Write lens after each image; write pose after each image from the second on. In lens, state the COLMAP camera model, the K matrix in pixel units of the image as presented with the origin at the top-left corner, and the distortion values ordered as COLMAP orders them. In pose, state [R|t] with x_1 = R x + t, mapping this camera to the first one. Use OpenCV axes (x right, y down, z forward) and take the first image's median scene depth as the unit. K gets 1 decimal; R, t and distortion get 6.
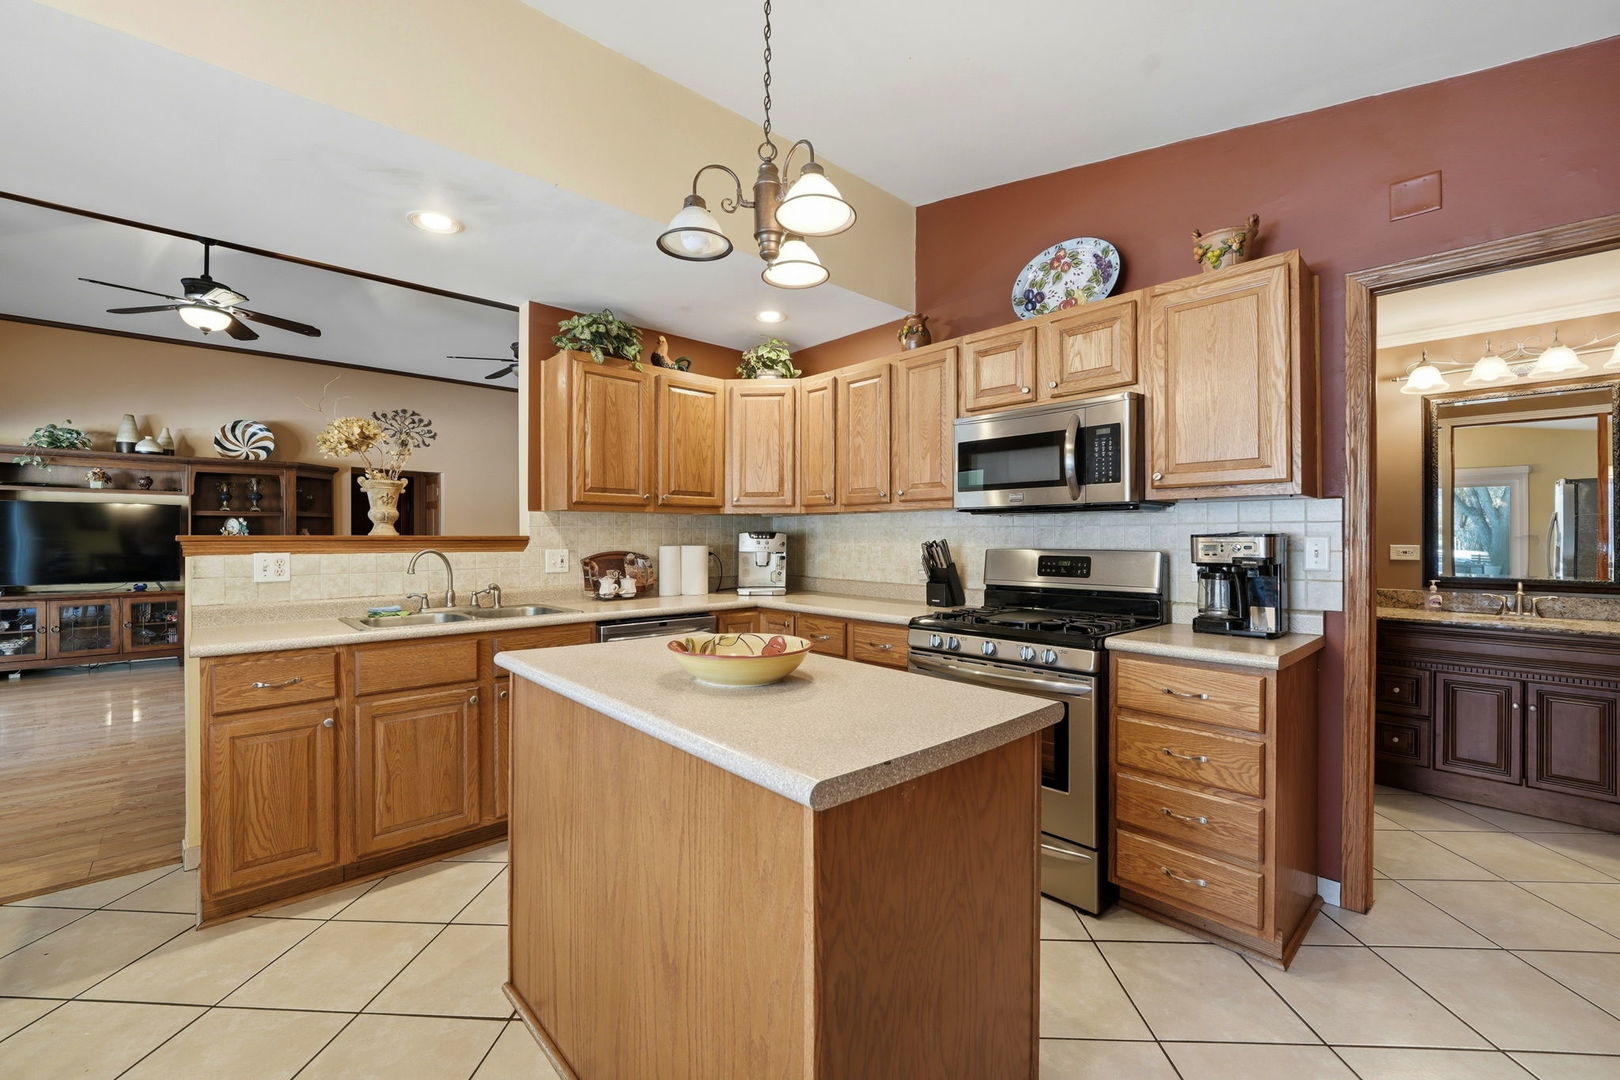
lens RADIAL K [[661.7, 0, 799.6], [0, 661.7, 537.2], [0, 0, 1]] dist [-0.010241, -0.000338]
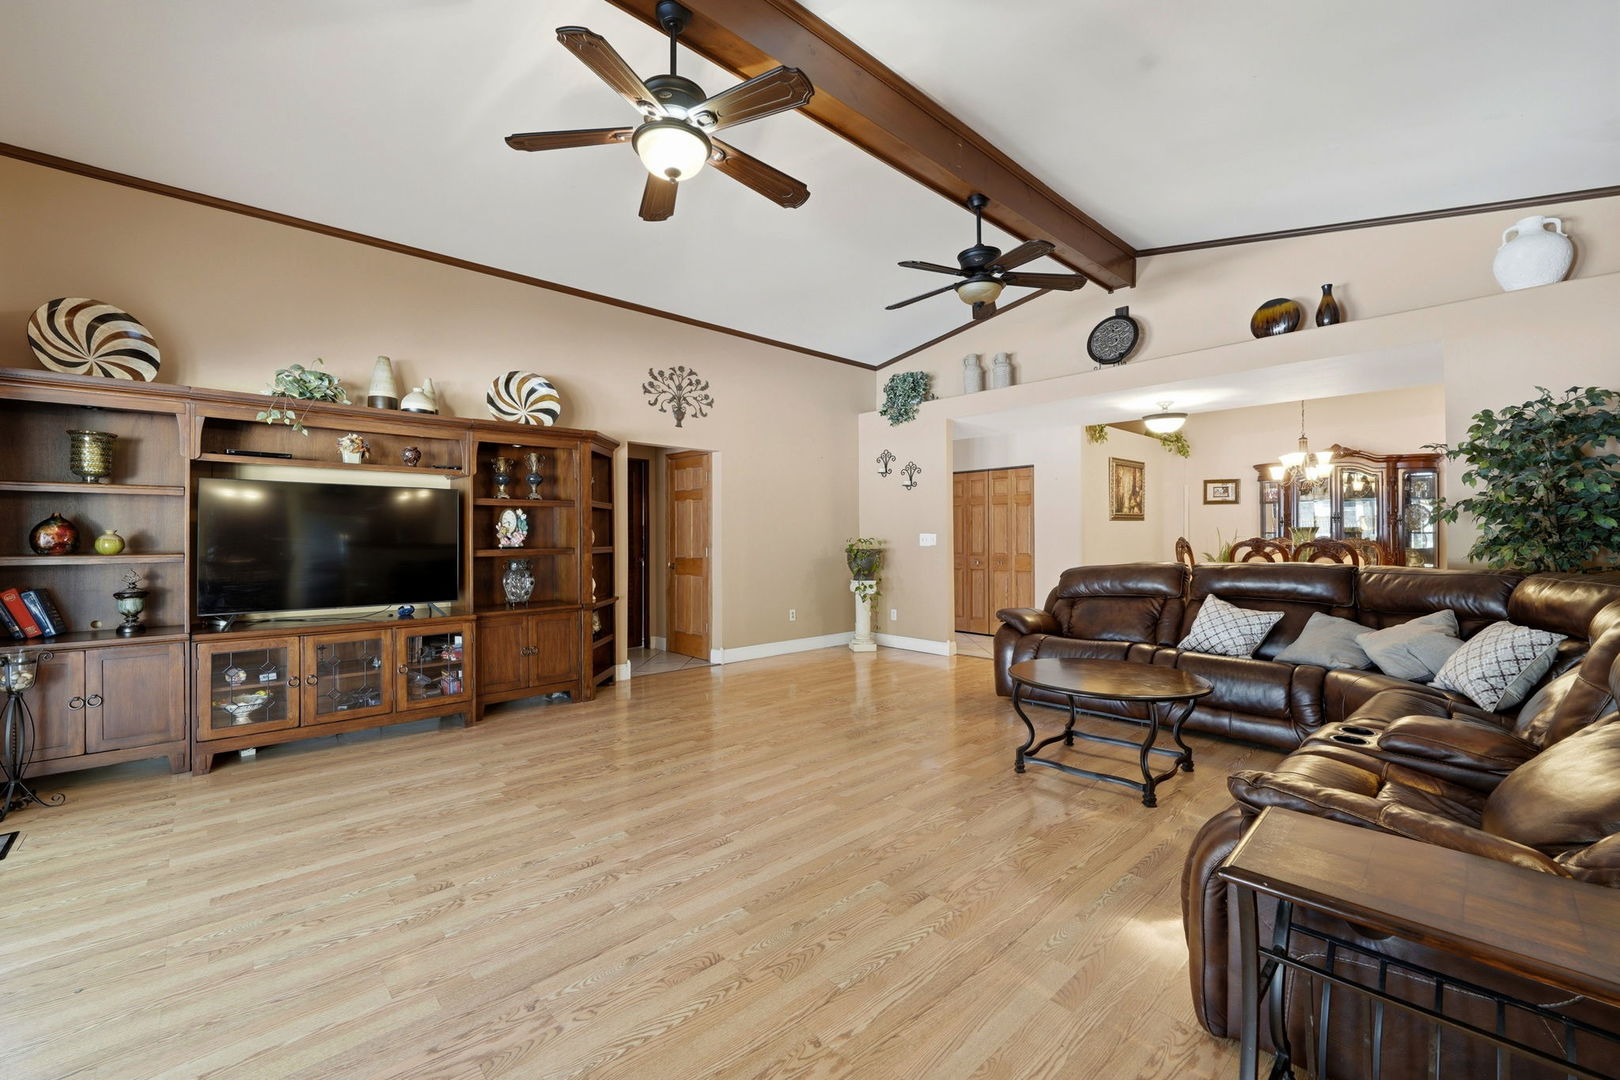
lens RADIAL K [[661.7, 0, 802.6], [0, 661.7, 530.9], [0, 0, 1]] dist [-0.010241, -0.000338]
pose [[0.999976, -0.003293, 0.006081, -0.646141], [0.003348, 0.999953, -0.009060, 0.001582], [-0.006050, 0.009080, 0.999940, 0.340657]]
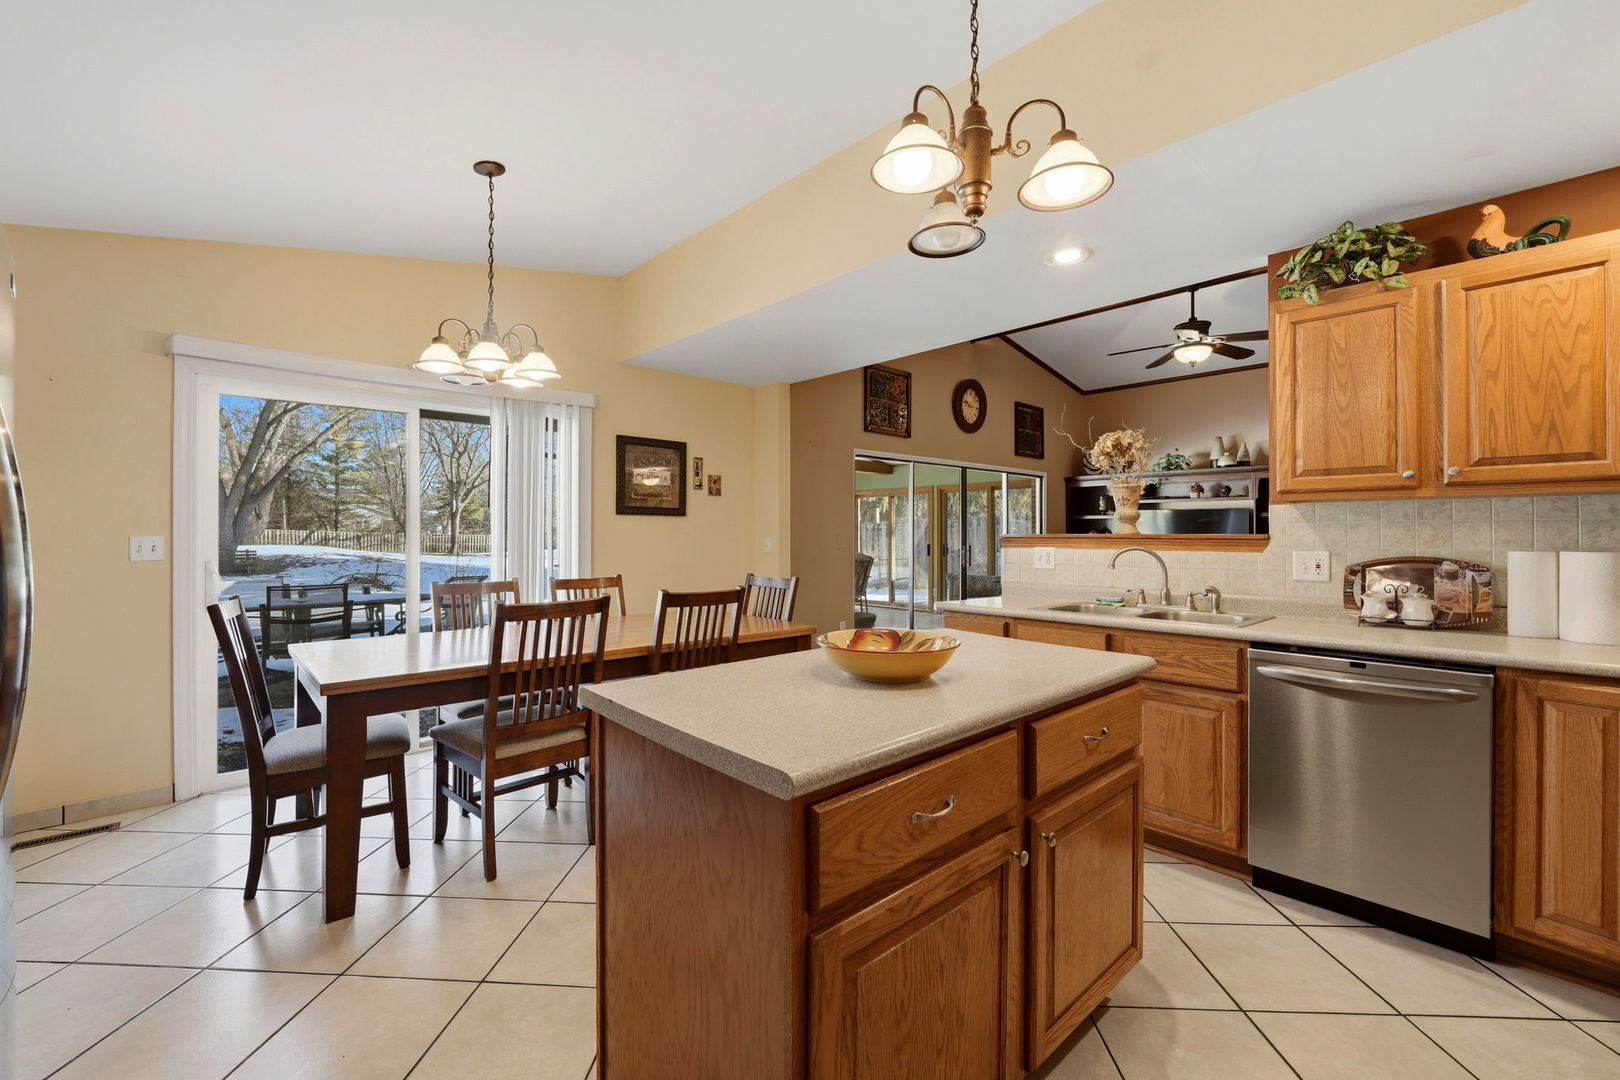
lens RADIAL K [[661.7, 0, 798.3], [0, 661.7, 530.4], [0, 0, 1]] dist [-0.010241, -0.000338]
pose [[-0.006232, -0.006575, -0.999959, 0.247977], [-0.002208, 0.999976, -0.006562, -0.000012], [0.999978, 0.002167, -0.006247, 0.231957]]
